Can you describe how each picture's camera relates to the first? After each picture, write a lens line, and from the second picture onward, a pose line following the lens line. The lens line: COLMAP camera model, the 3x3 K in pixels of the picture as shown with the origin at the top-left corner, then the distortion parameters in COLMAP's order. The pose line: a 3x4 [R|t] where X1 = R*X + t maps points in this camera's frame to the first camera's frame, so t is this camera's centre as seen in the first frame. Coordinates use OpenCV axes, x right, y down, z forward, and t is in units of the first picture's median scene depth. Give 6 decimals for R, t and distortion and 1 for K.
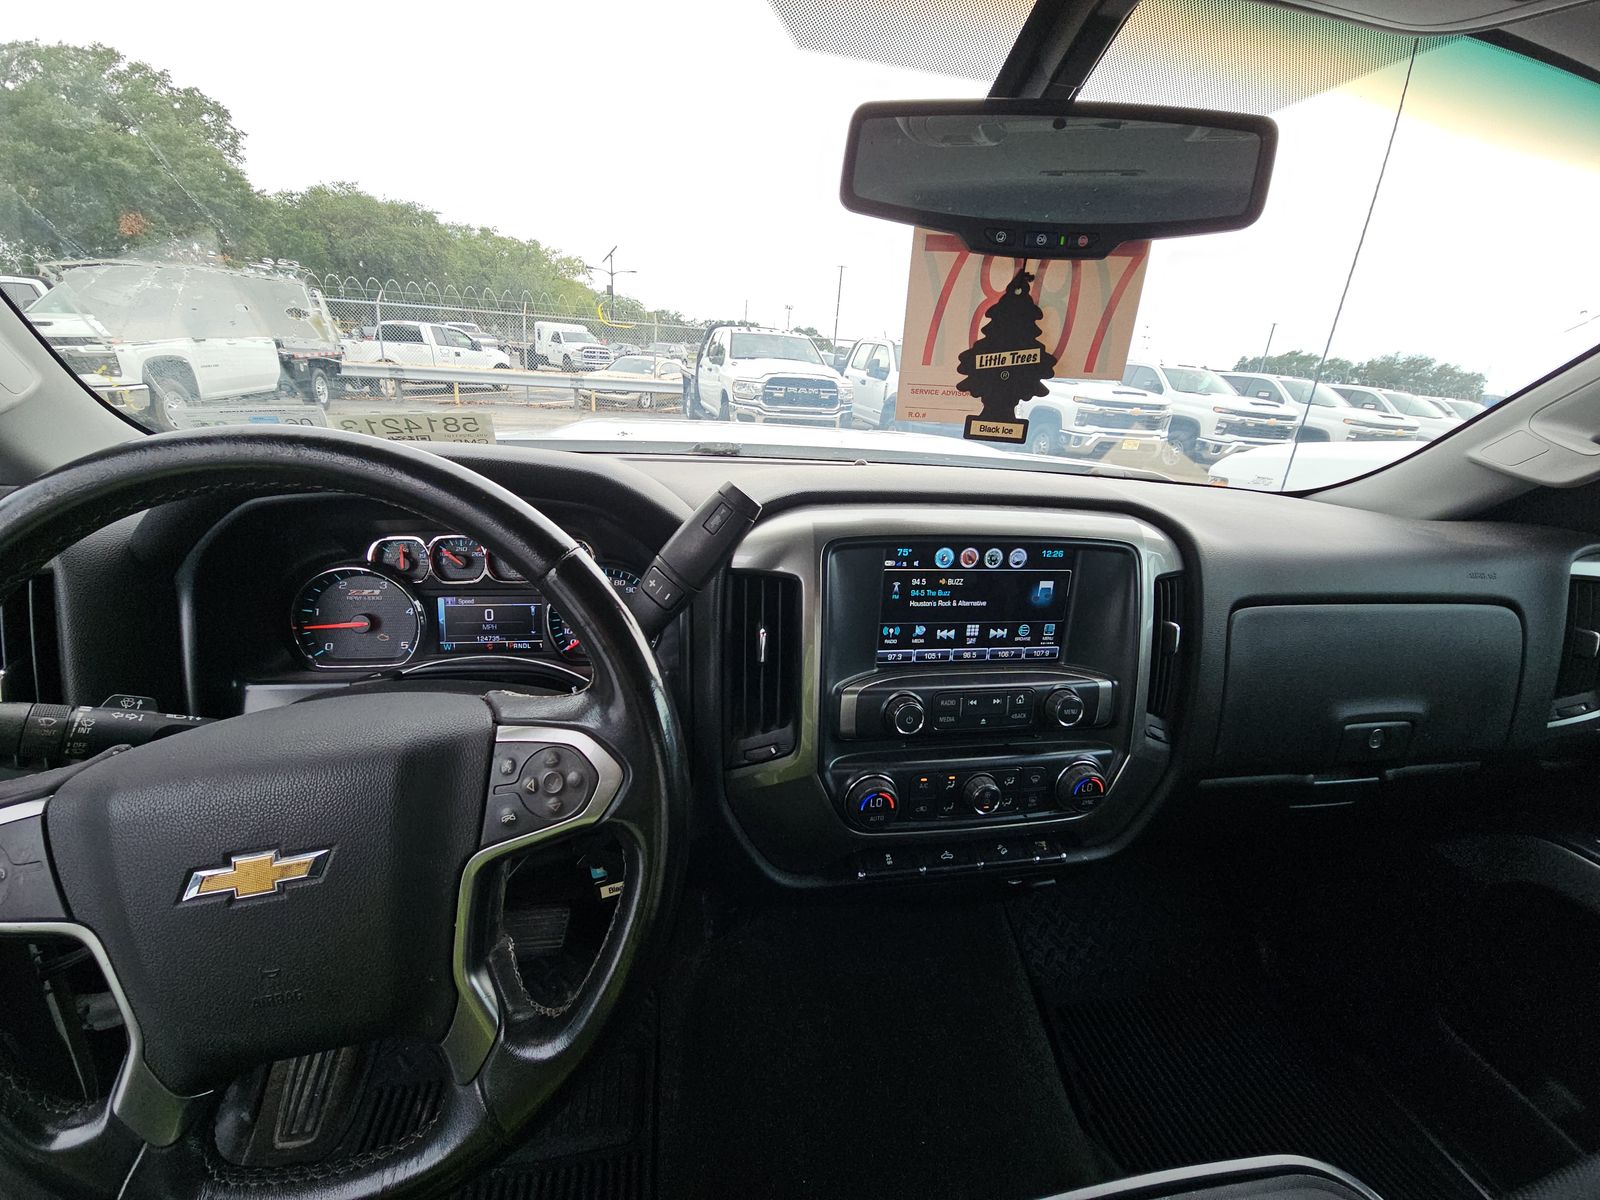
lens RADIAL K [[642.4, 0, 800.0], [0, 642.4, 600.0], [0, 0, 1]] dist [-0.001218, -0.000246]
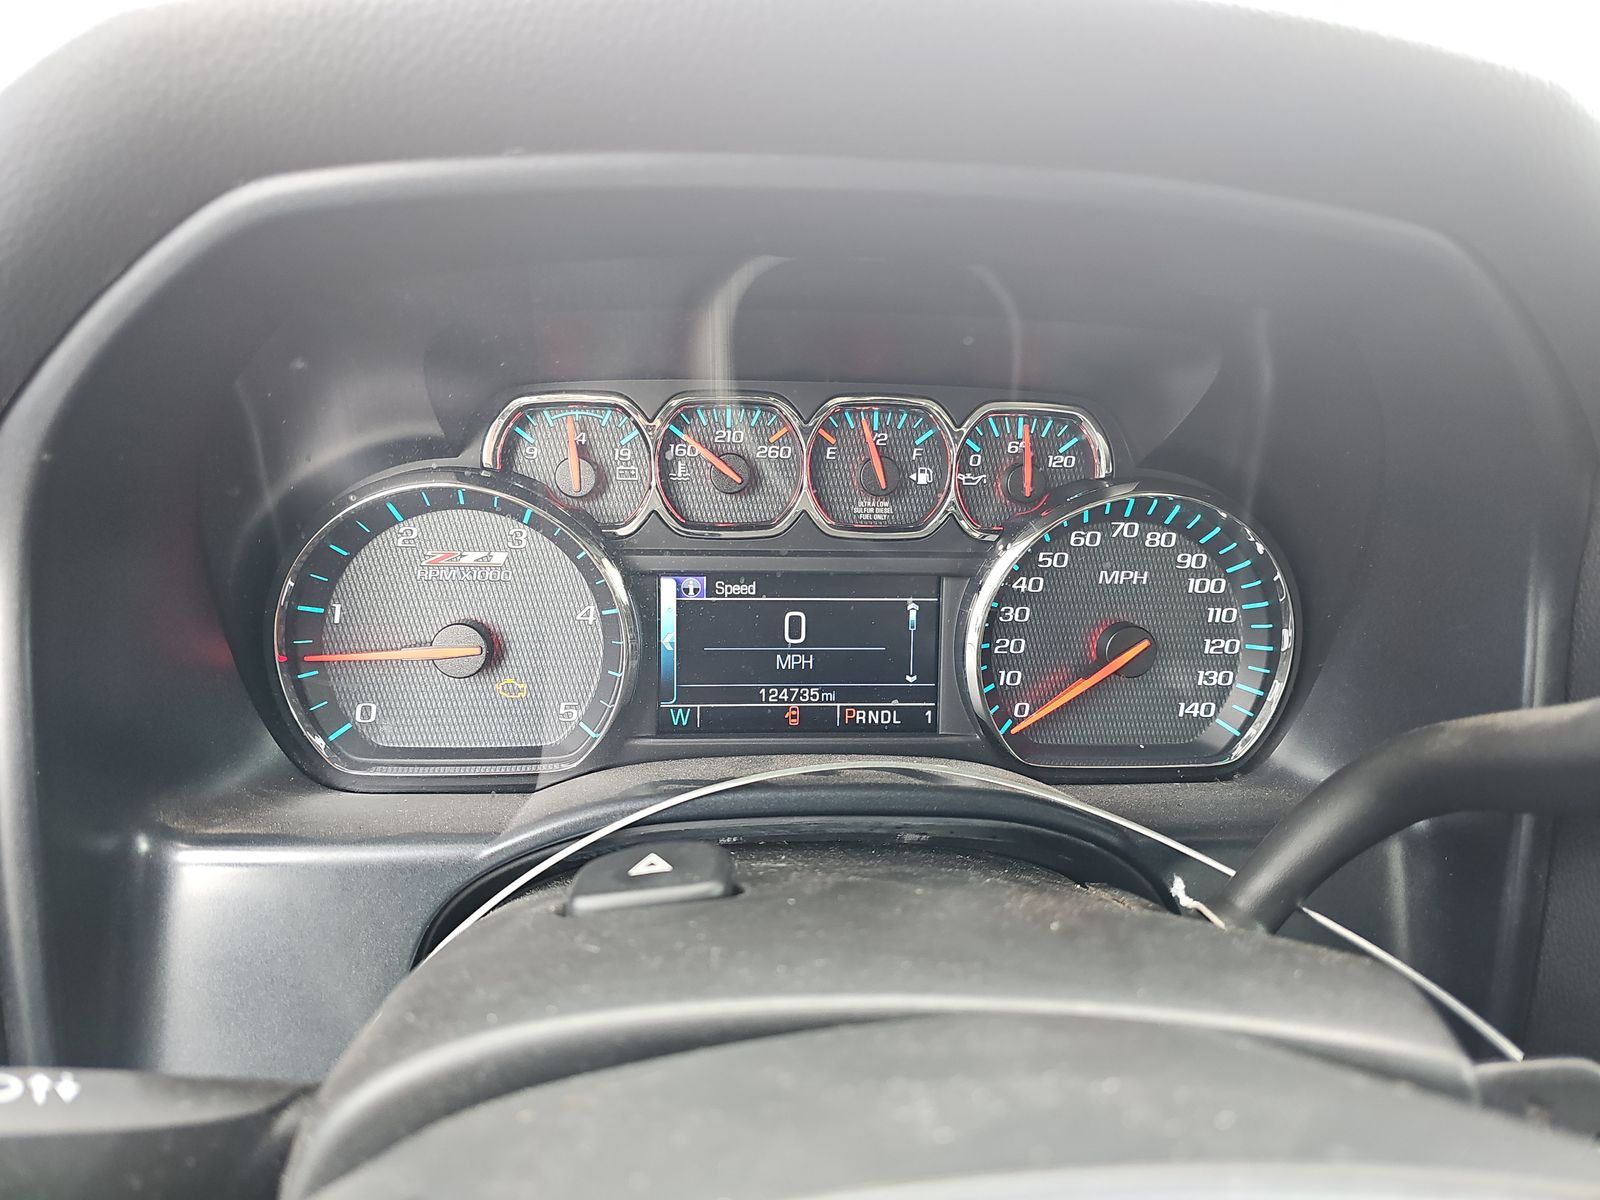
lens RADIAL K [[1066.1, 0, 797.7], [0, 1066.1, 621.4], [0, 0, 1]] dist [0.068538, -0.087349]
pose [[0.996194, 0.020379, -0.084749, -0.496544], [-0.016401, 0.998742, 0.047376, -0.008822], [0.085607, -0.045806, 0.995275, 0.483921]]
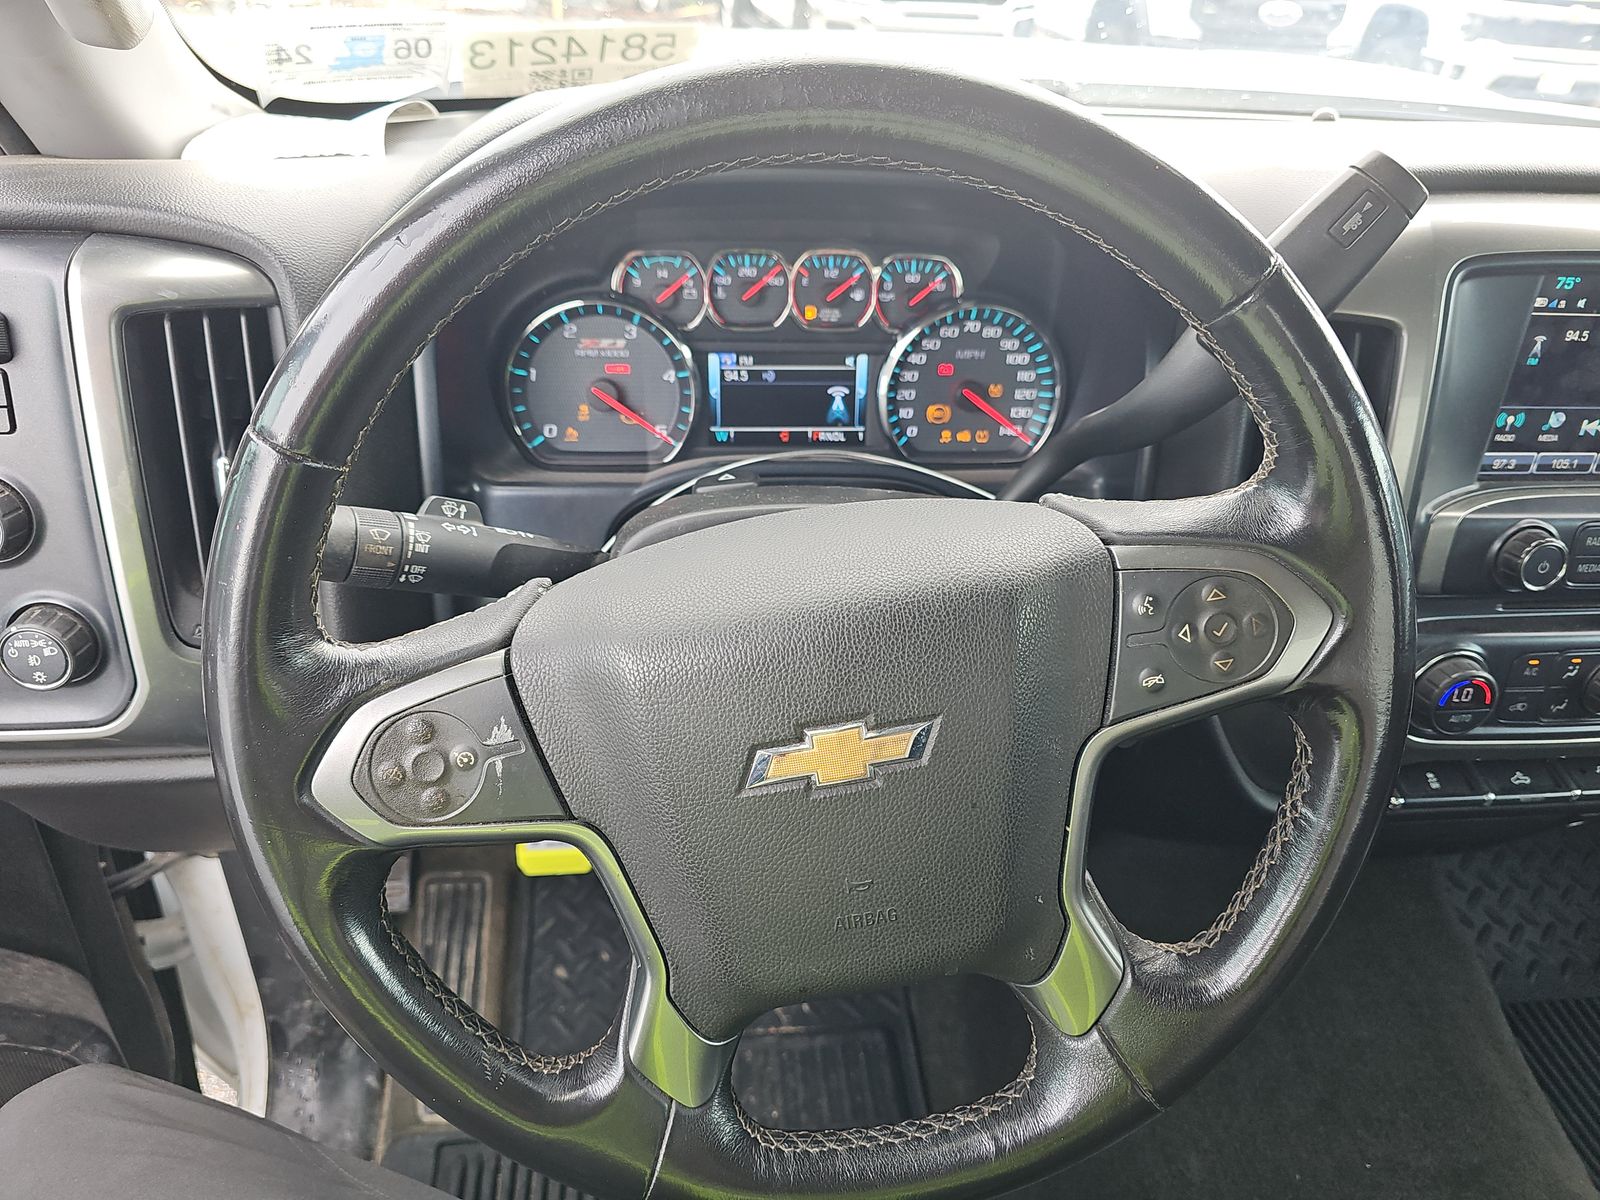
lens RADIAL K [[1066.1, 0, 797.7], [0, 1066.1, 621.4], [0, 0, 1]] dist [0.068538, -0.087349]
pose [[0.997298, 0.030207, -0.066966, -0.453406], [-0.013890, 0.972648, 0.231870, 0.007046], [0.072139, -0.230314, 0.970439, -0.062916]]
